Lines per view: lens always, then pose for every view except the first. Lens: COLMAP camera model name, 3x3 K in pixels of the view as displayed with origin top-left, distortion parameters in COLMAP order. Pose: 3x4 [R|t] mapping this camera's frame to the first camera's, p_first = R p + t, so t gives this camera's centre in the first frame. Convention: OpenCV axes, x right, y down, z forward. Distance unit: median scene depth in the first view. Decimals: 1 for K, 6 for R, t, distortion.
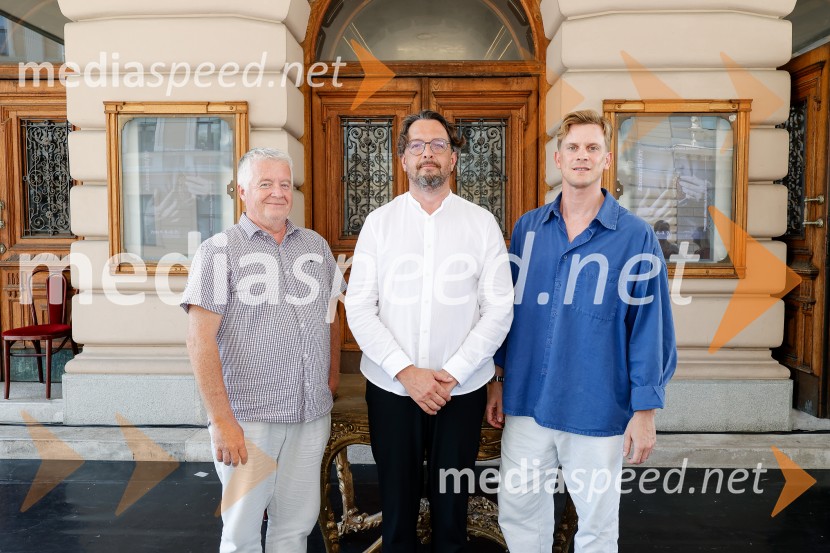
lens RADIAL K [[615.7, 0, 418.8], [0, 615.7, 274.8], [0, 0, 1]] dist [0.005823, 0.003559]
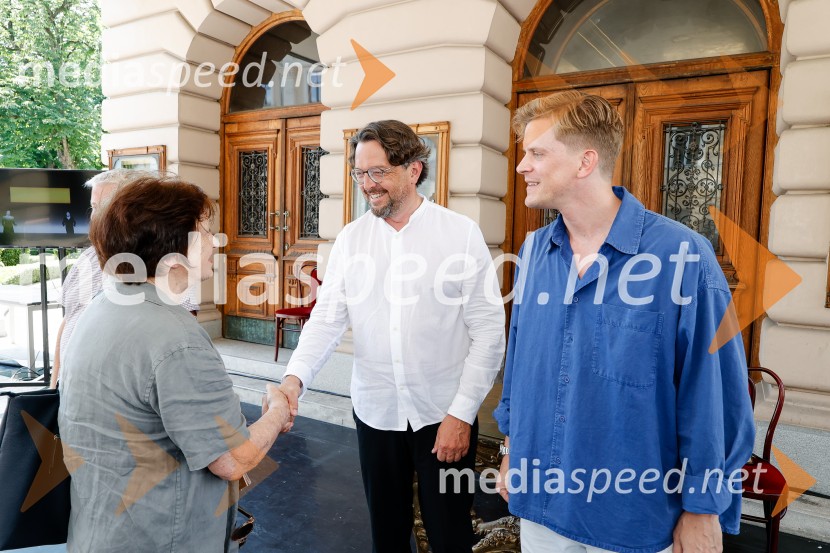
lens RADIAL K [[615.7, 0, 418.8], [0, 615.7, 274.8], [0, 0, 1]] dist [0.005823, 0.003559]
pose [[0.868959, 0.056708, -0.491623, 0.209576], [-0.064763, 0.997900, 0.000636, -0.002889], [0.490627, 0.031286, 0.870808, 0.014511]]
